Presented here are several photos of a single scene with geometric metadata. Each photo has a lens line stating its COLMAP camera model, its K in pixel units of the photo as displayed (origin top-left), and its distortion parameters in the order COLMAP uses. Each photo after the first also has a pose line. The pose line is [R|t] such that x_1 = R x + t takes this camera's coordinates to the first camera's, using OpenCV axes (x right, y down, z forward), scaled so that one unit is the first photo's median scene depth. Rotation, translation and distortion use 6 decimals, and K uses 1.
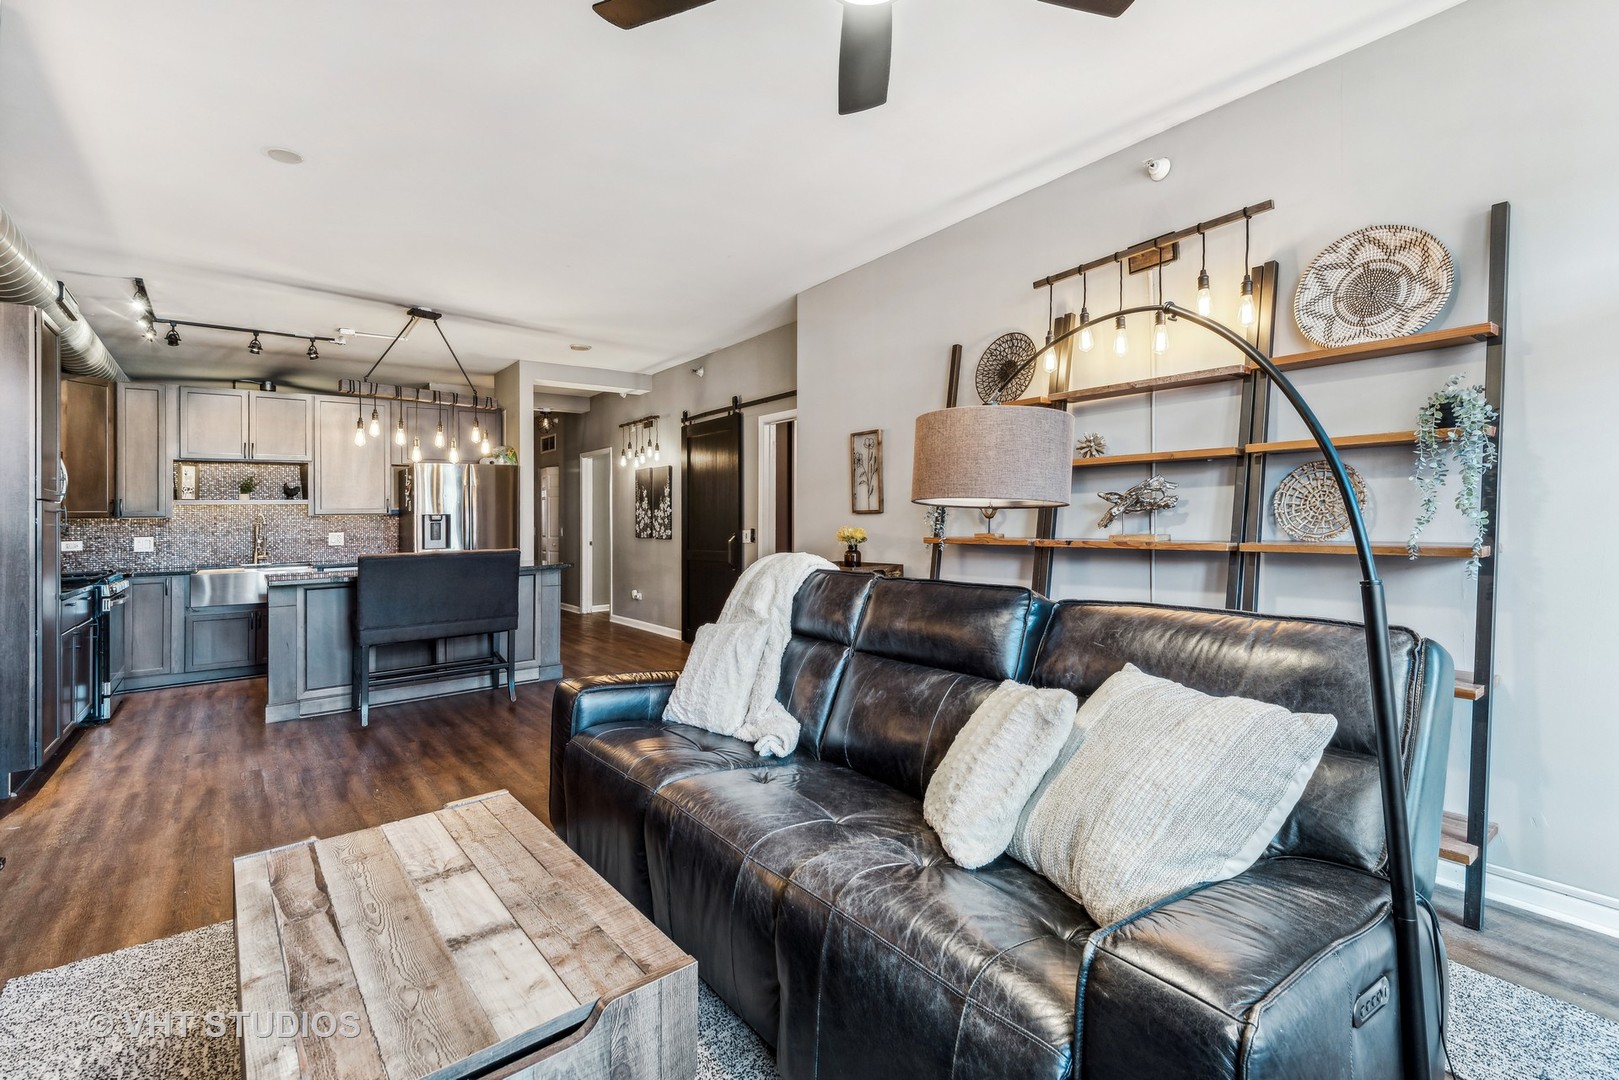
lens RADIAL K [[727.9, 0, 769.7], [0, 727.9, 510.0], [0, 0, 1]] dist [0.015566, -0.008378]
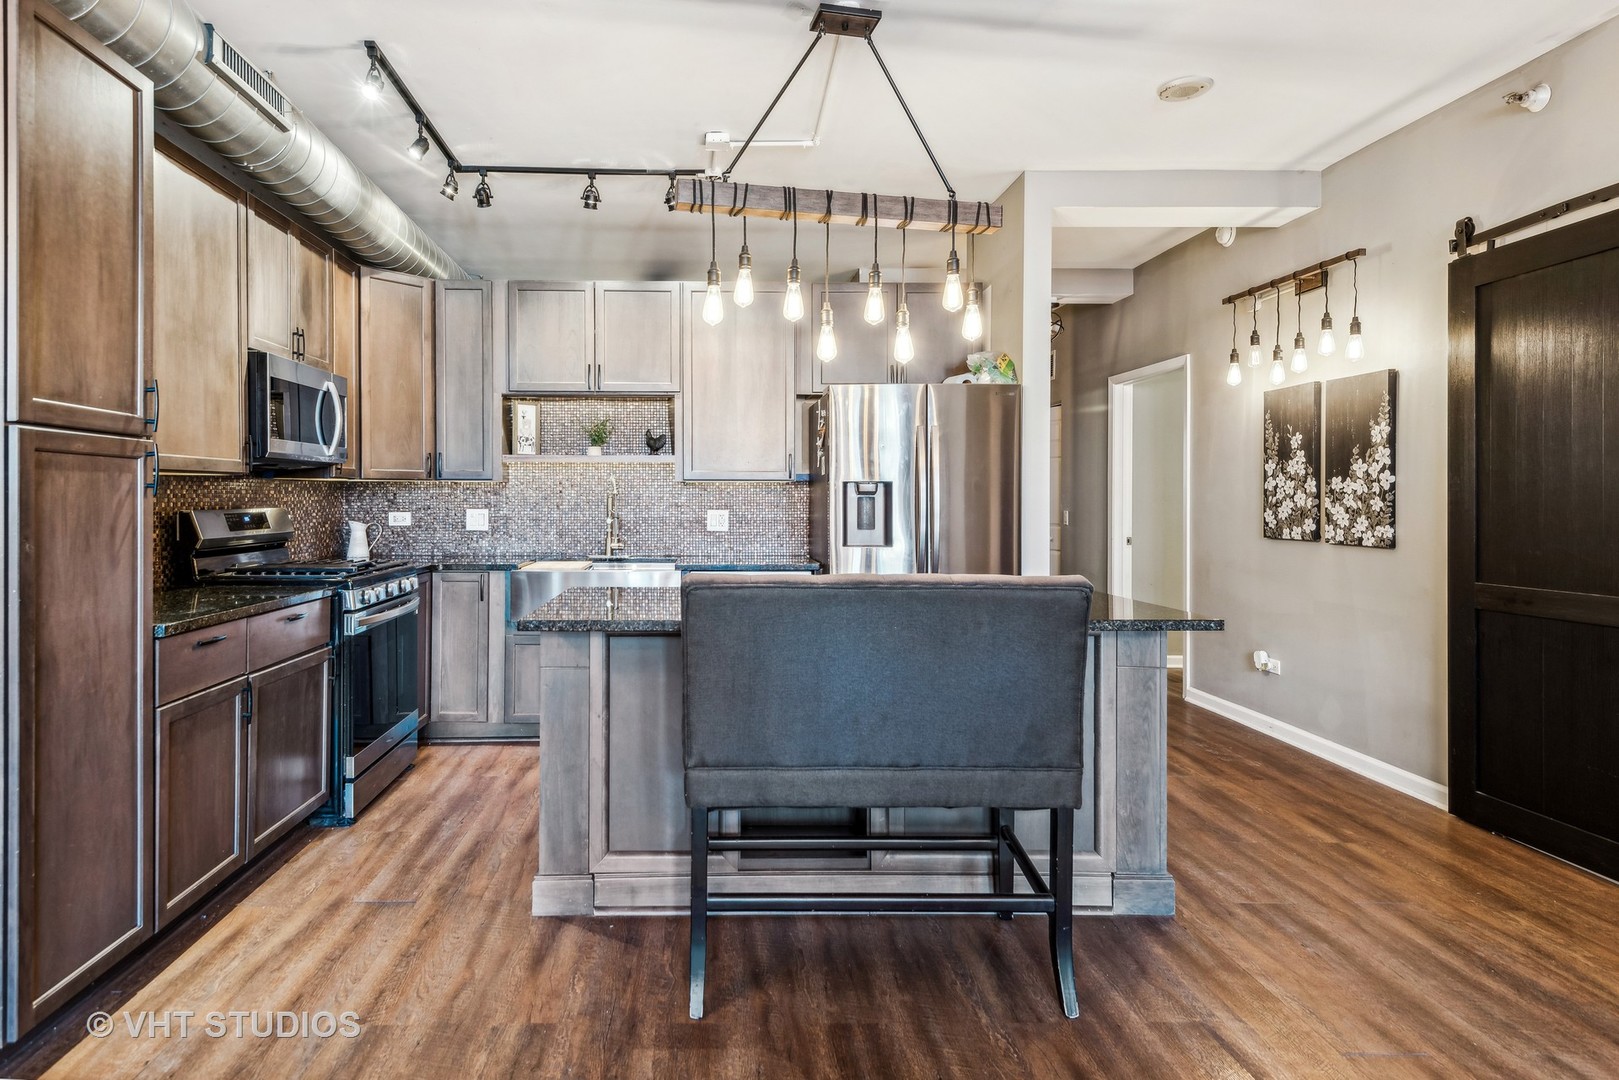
lens RADIAL K [[879.3, 0, 705.5], [0, 879.3, 493.3], [0, 0, 1]] dist [0.035124, -0.014878]
pose [[0.815983, 0.017197, -0.577820, -0.206377], [-0.011260, 0.999841, 0.013857, 0.008162], [0.577966, -0.004801, 0.816047, 0.463905]]
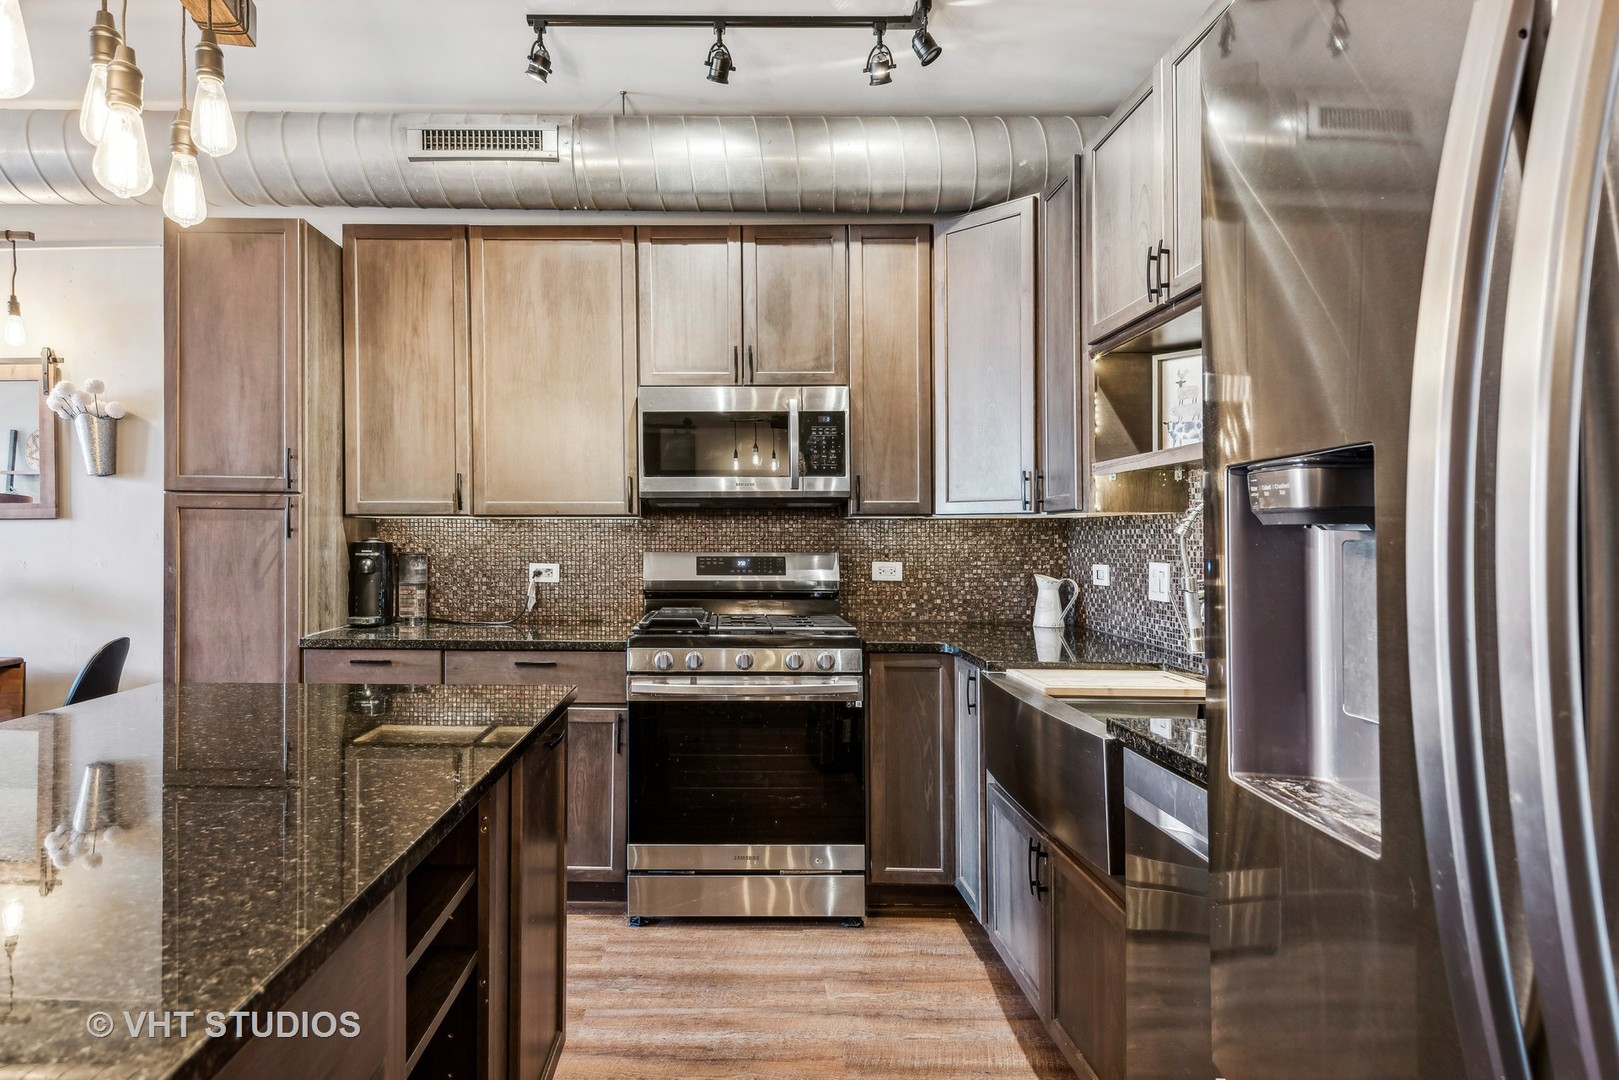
lens RADIAL K [[906.8, 0, 722.9], [0, 906.8, 512.1], [0, 0, 1]] dist [0.021458, -0.009013]
pose [[-0.576752, -0.005498, -0.816901, -0.342885], [0.014229, 0.999758, -0.016774, 0.015188], [0.816795, -0.021298, -0.576534, 1.126918]]
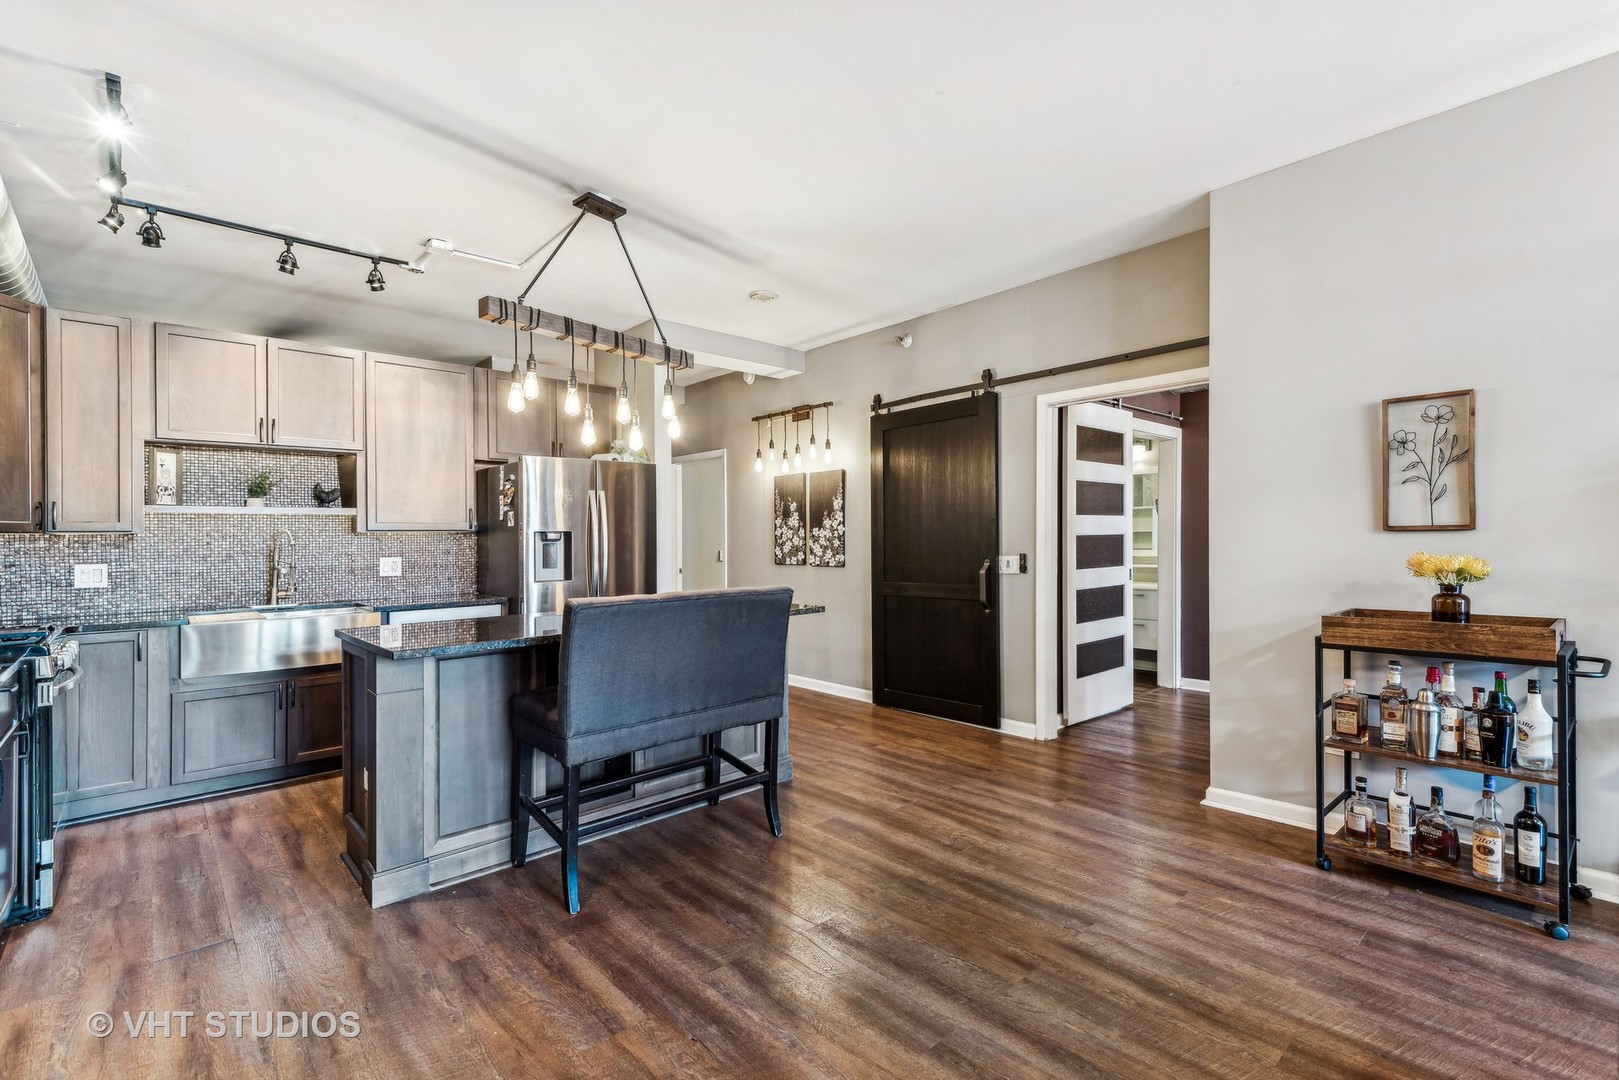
lens RADIAL K [[727.9, 0, 806.0], [0, 727.9, 540.1], [0, 0, 1]] dist [0.015566, -0.008378]
pose [[0.994119, 0.004166, 0.108215, -0.328232], [-0.005116, 0.999951, 0.008501, 0.007836], [-0.108175, -0.009005, 0.994091, 0.325451]]
